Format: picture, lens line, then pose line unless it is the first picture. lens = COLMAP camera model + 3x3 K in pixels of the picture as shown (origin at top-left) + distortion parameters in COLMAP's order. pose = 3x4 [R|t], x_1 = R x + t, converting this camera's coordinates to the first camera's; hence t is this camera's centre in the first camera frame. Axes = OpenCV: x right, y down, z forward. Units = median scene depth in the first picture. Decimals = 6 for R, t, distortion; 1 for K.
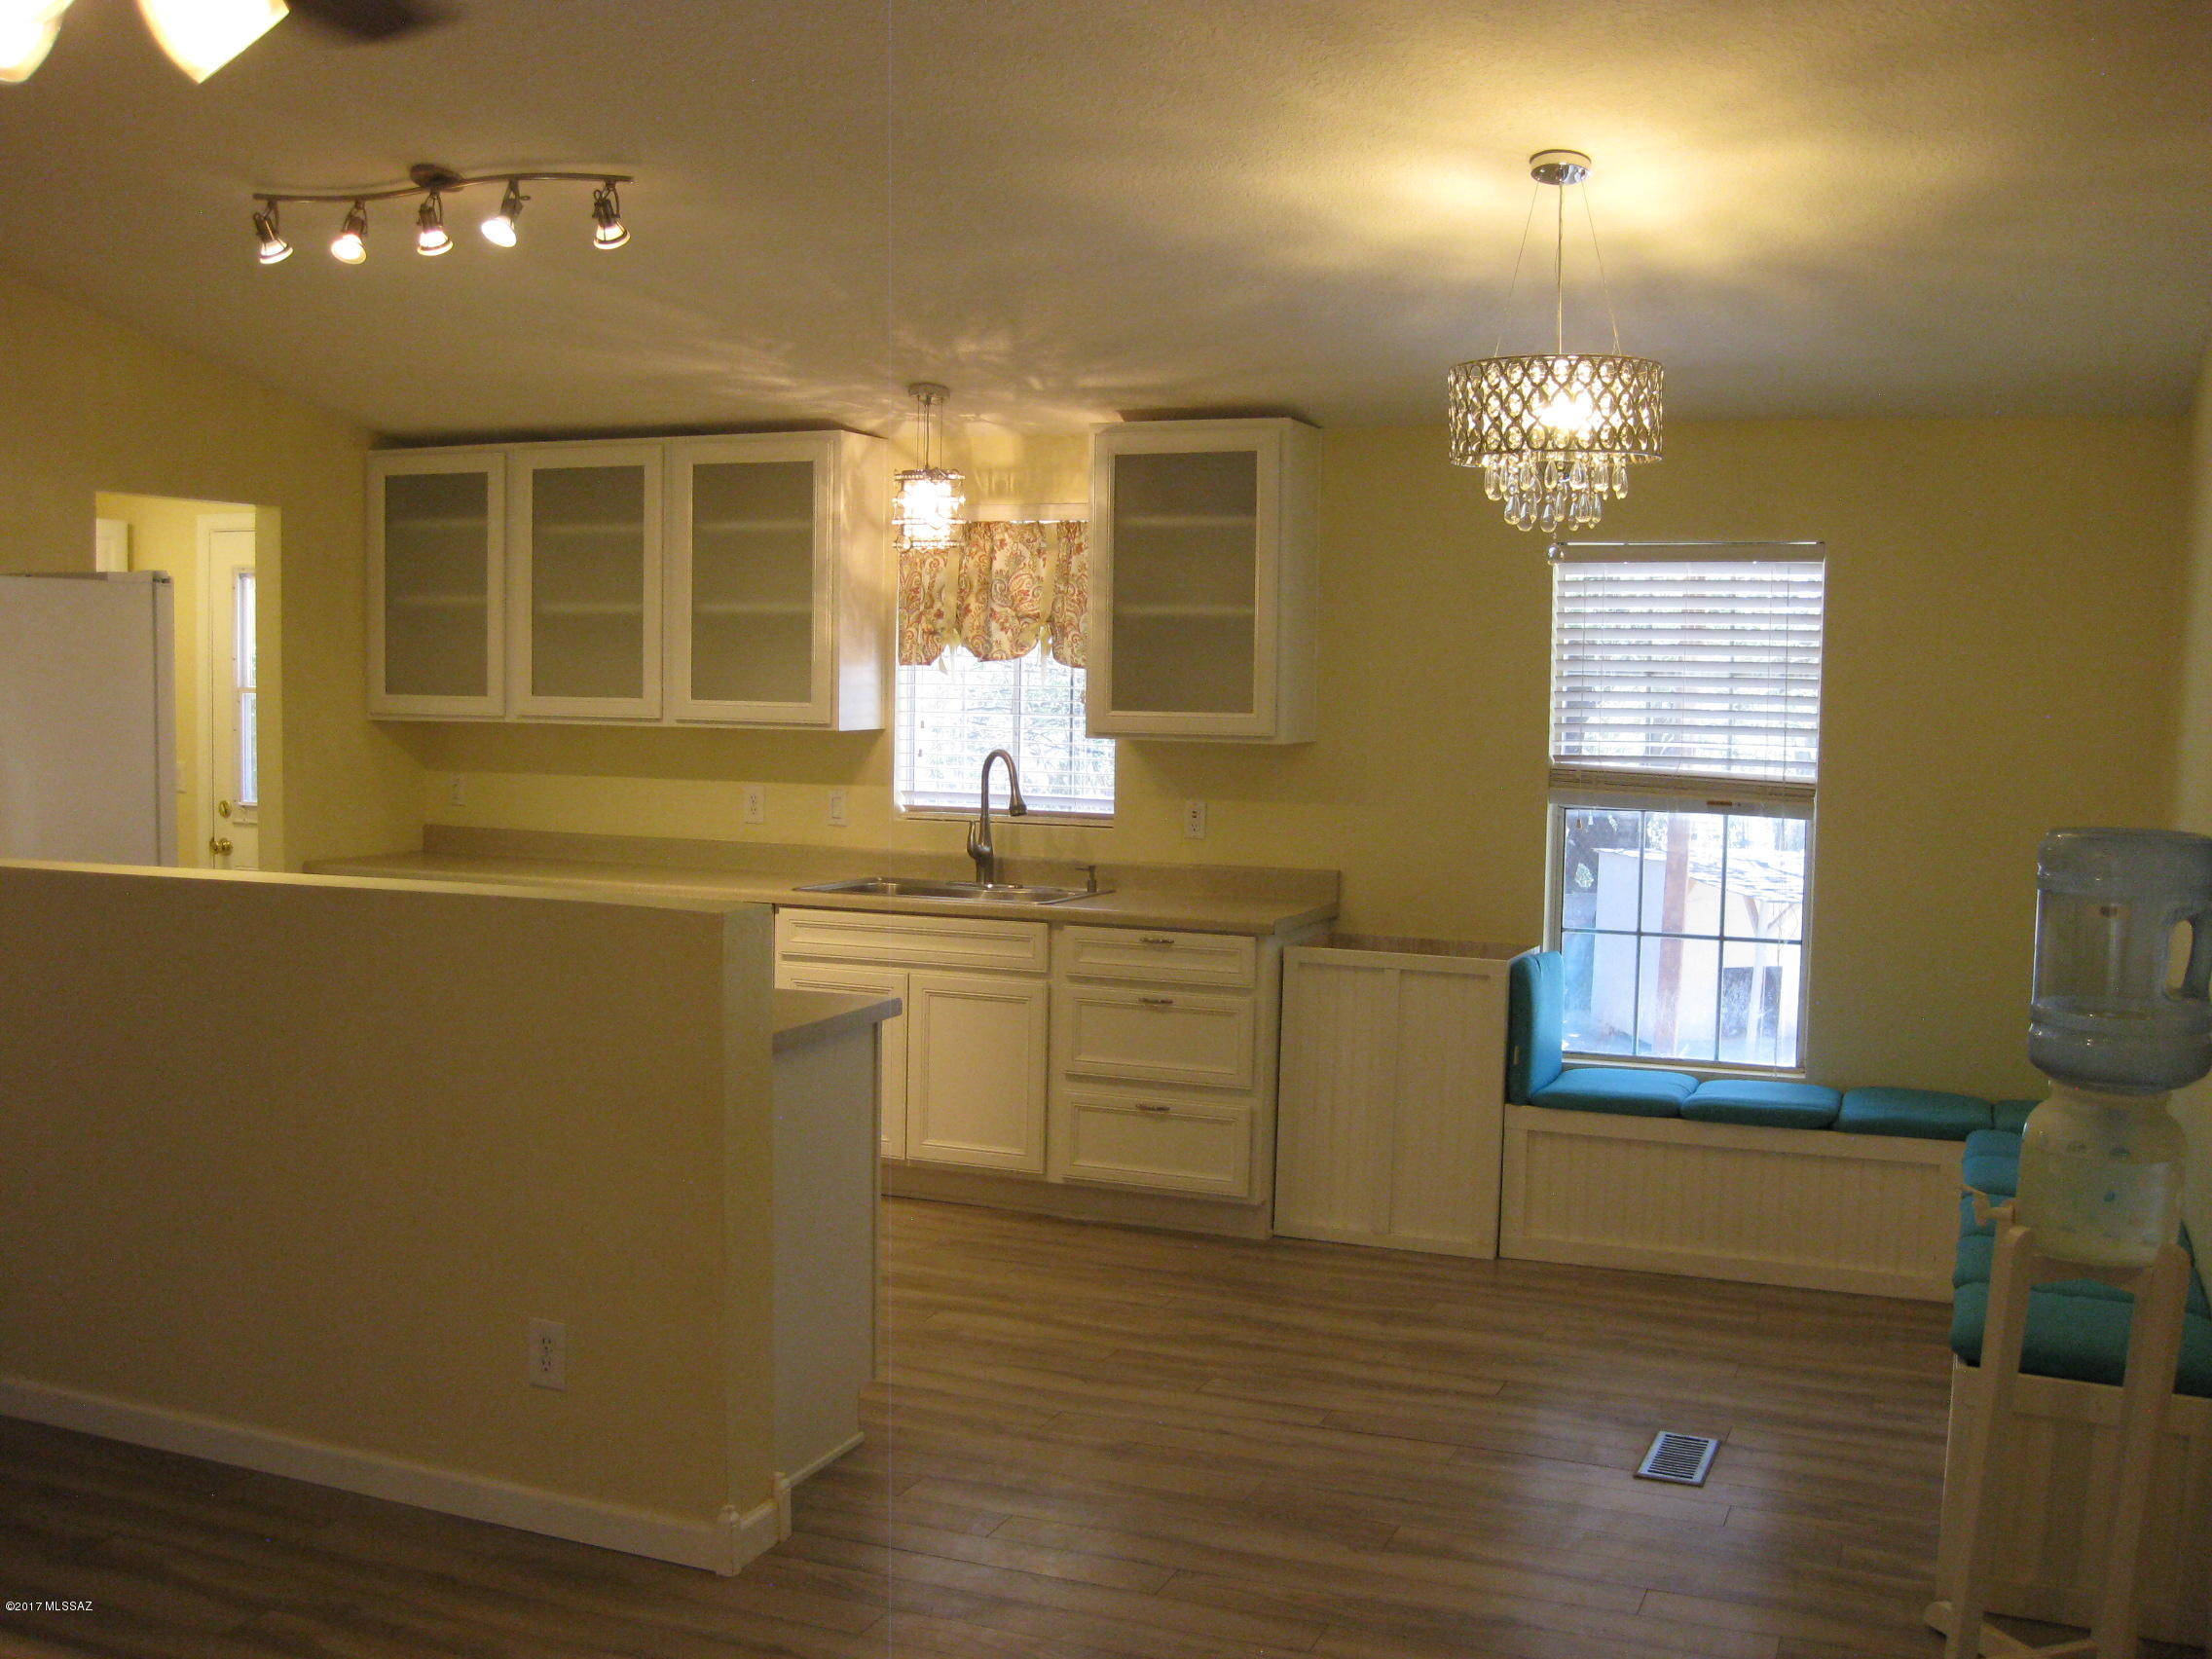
lens RADIAL K [[2297.5, 0, 1106.0], [0, 2297.5, 829.5], [0, 0, 1]] dist [-0.138633, 0.041931]
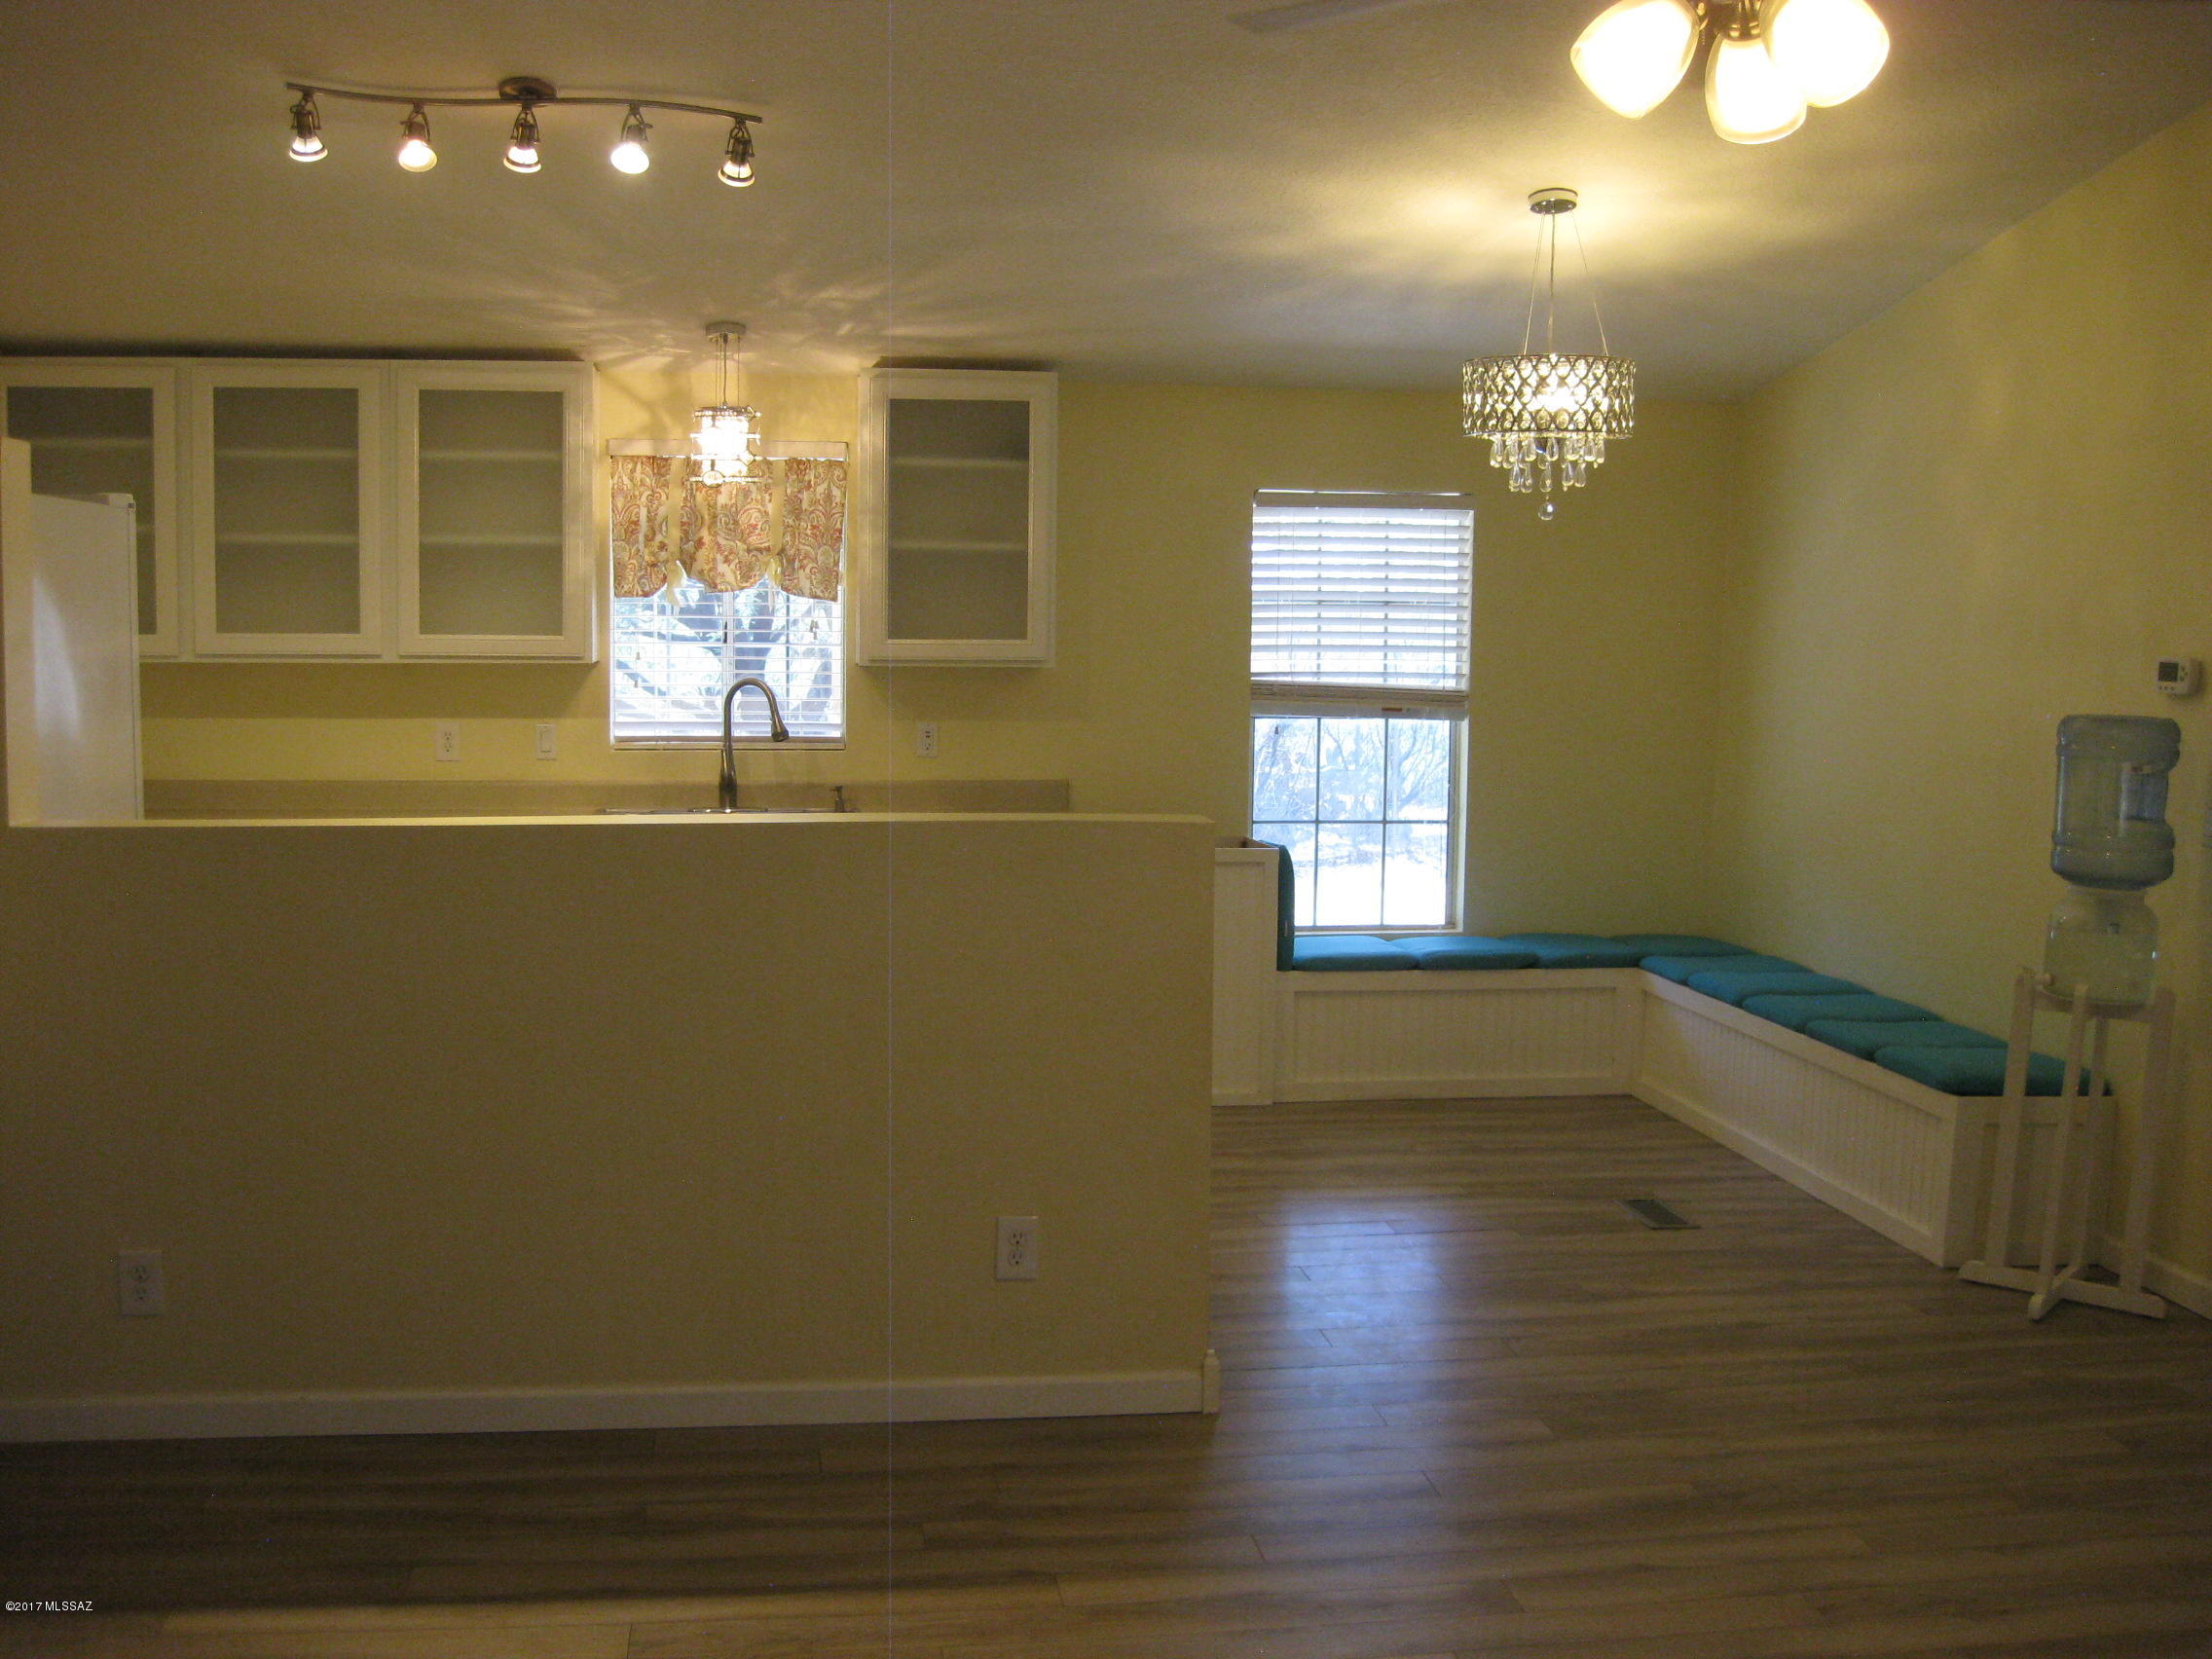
lens RADIAL K [[2297.5, 0, 1106.0], [0, 2297.5, 829.5], [0, 0, 1]] dist [-0.138633, 0.041931]
pose [[0.855184, -0.054807, 0.515419, -0.467637], [0.037079, 0.998315, 0.044634, -0.007331], [-0.516997, -0.019059, 0.855775, 0.036053]]
